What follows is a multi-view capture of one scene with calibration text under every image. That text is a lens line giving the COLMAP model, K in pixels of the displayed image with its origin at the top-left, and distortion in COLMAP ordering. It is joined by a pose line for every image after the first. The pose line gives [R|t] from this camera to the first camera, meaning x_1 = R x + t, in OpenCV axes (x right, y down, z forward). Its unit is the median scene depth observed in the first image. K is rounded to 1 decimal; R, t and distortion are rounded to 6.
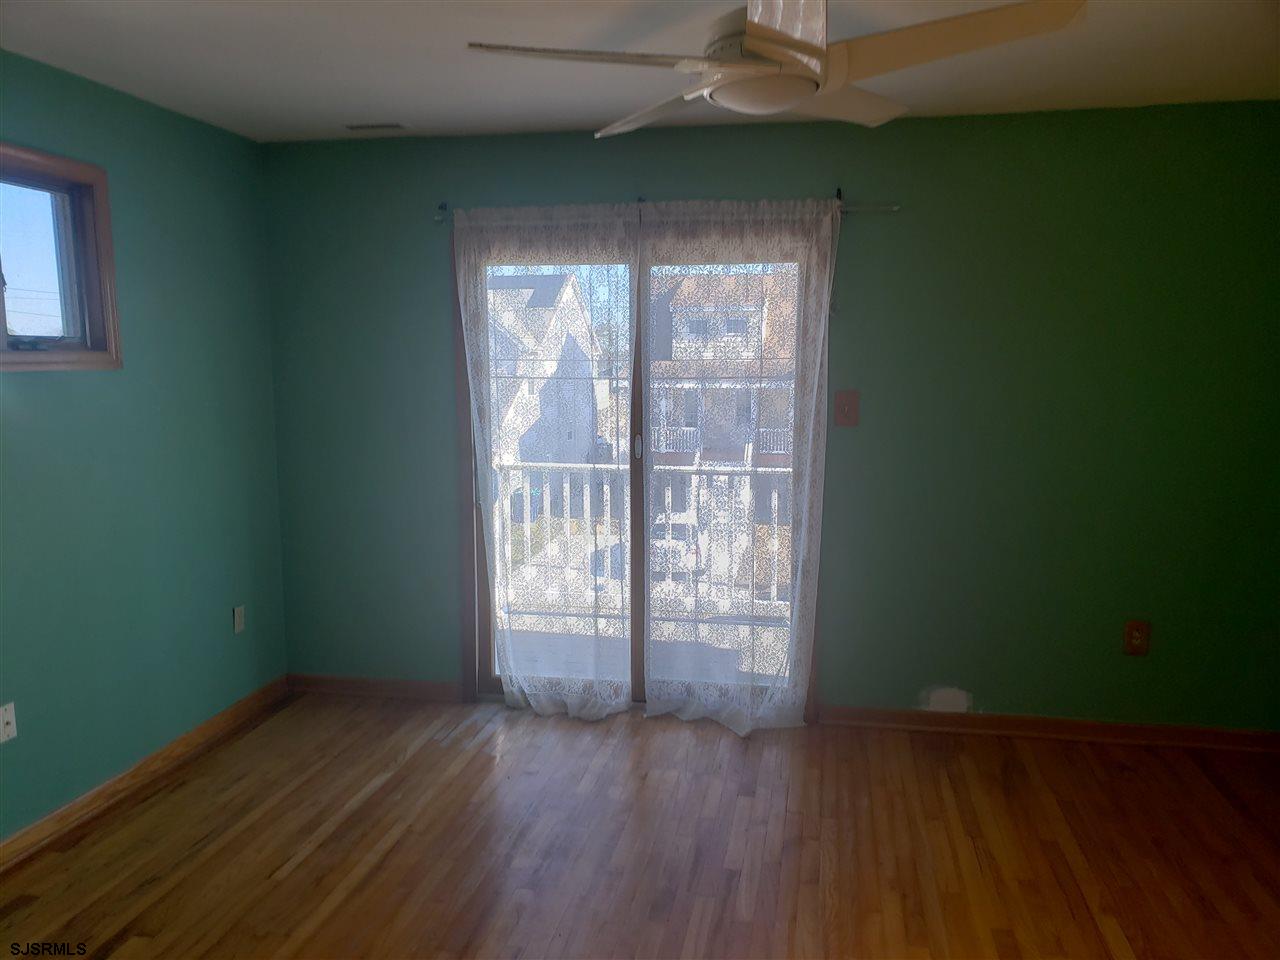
lens RADIAL K [[1013.1, 0, 640.9], [0, 1013.1, 479.1], [0, 0, 1]] dist [0.034846, -0.009619]
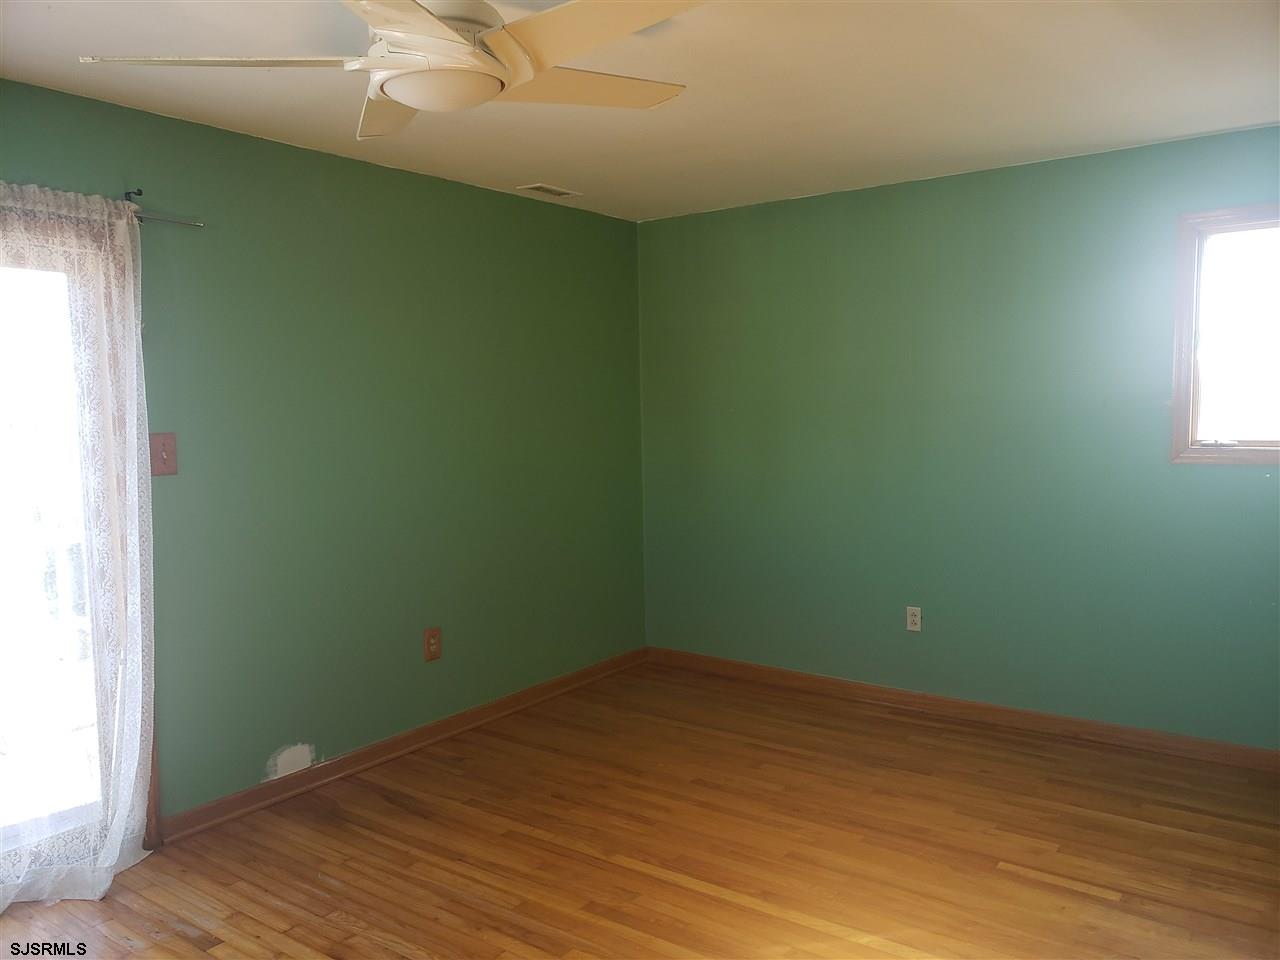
lens RADIAL K [[1013.1, 0, 640.7], [0, 1013.1, 480.8], [0, 0, 1]] dist [0.034846, -0.009619]
pose [[0.432705, -0.077824, 0.898170, -0.387925], [0.123015, 0.992046, 0.026694, -0.022538], [-0.893103, 0.098938, 0.438837, 0.289059]]
